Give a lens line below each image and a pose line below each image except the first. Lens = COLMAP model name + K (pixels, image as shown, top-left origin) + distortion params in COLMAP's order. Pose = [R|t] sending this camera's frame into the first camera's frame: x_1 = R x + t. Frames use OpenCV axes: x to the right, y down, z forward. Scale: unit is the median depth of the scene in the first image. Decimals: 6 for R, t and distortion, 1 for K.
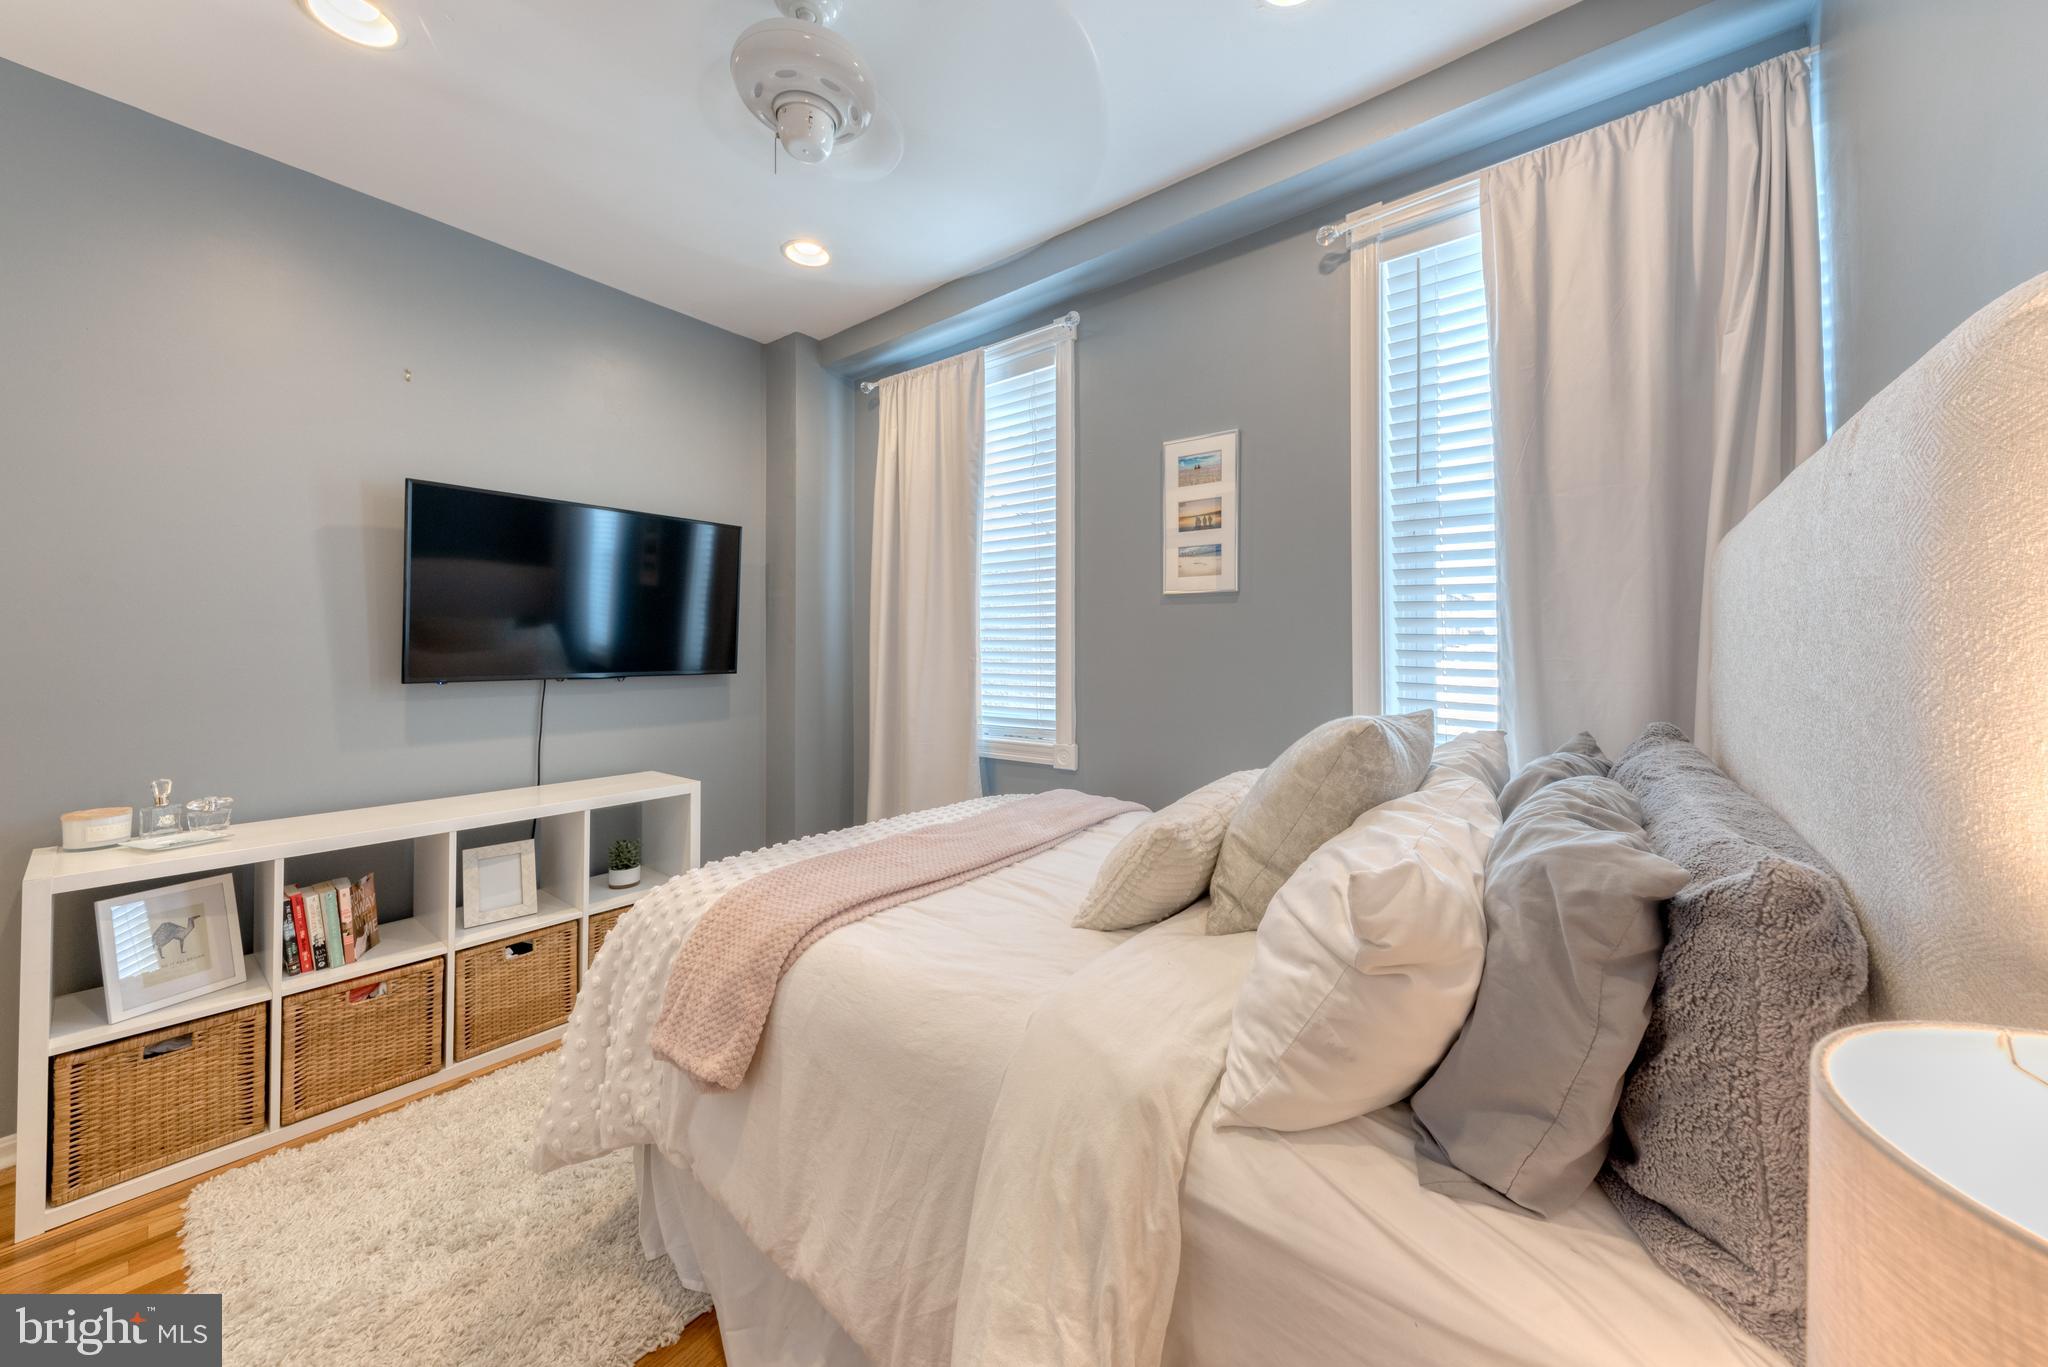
lens RADIAL K [[709.4, 0, 1021.2], [0, 709.4, 640.8], [0, 0, 1]] dist [-0.000211, -0.000011]
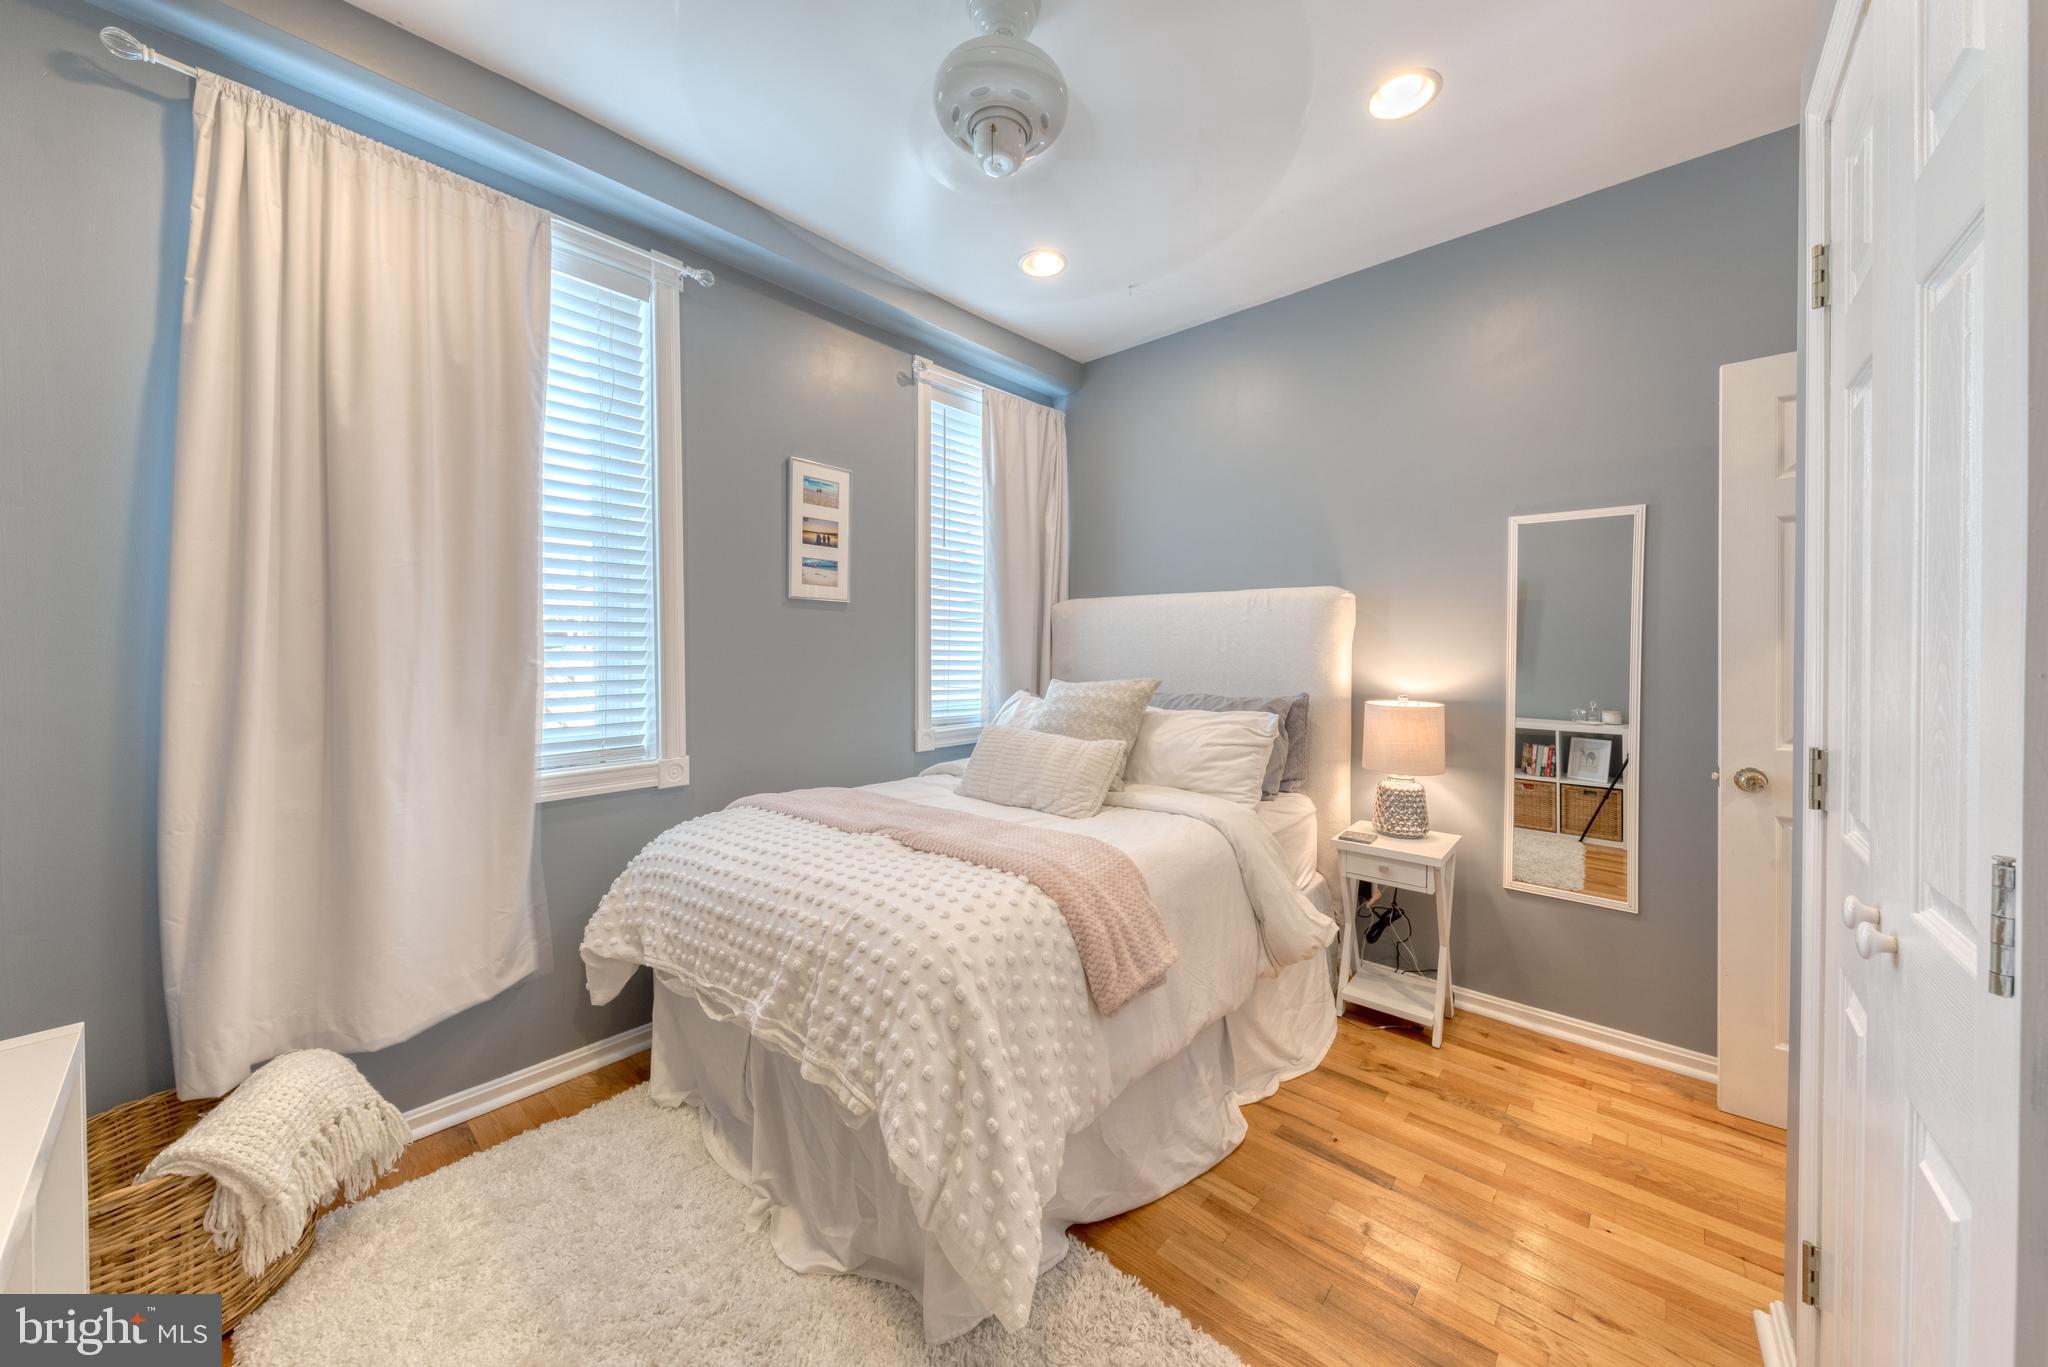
lens RADIAL K [[719.3, 0, 1032.7], [0, 719.3, 655.6], [0, 0, 1]] dist [-0.000007, -0.000065]
pose [[0.044495, -0.010380, 0.998956, -0.901590], [-0.017583, 0.999783, 0.011172, 0.003907], [-0.998855, -0.018061, 0.044303, 0.594880]]
